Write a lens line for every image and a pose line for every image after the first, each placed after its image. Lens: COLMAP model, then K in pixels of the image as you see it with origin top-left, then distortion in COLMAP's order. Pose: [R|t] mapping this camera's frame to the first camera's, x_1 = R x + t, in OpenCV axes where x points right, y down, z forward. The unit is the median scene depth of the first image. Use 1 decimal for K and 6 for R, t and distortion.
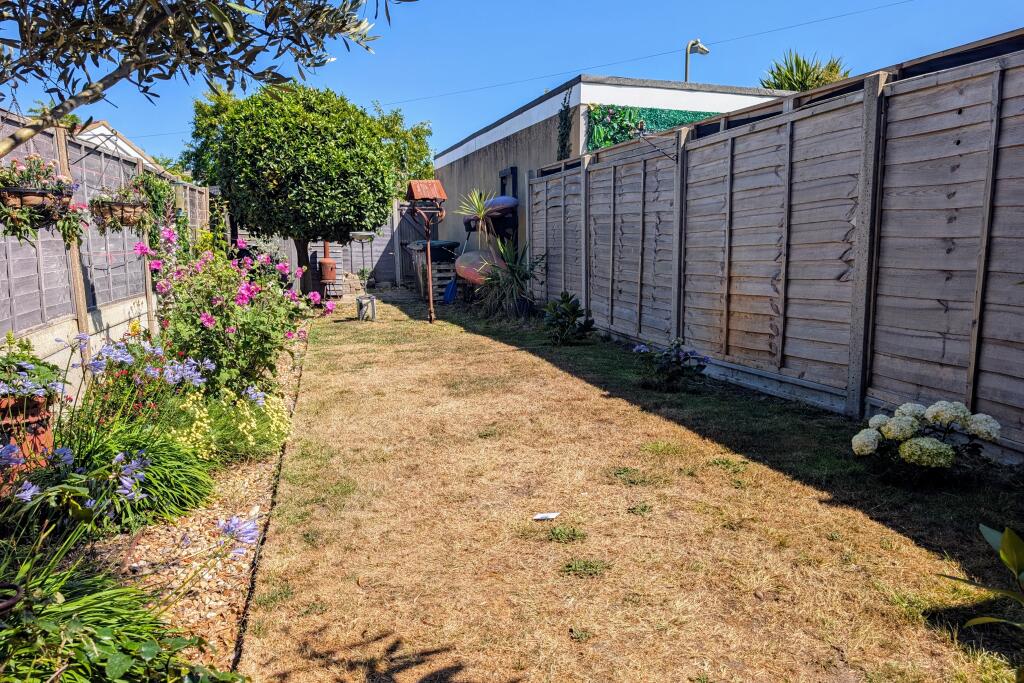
lens RADIAL K [[736.2, 0, 515.5], [0, 736.2, 374.0], [0, 0, 1]] dist [0.024695, -0.039353]
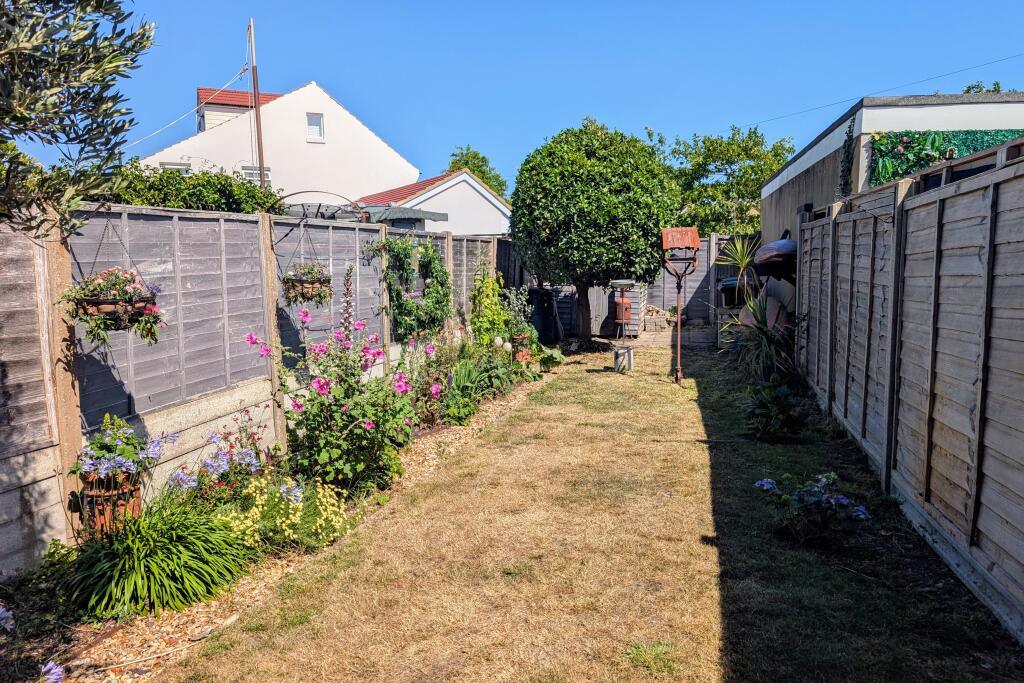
lens RADIAL K [[736.2, 0, 515.5], [0, 736.2, 374.0], [0, 0, 1]] dist [0.024695, -0.039353]
pose [[0.868717, 0.076019, -0.489441, 0.172292], [-0.086171, 0.996279, 0.001795, -0.070138], [0.487756, 0.040616, 0.872035, 0.115240]]
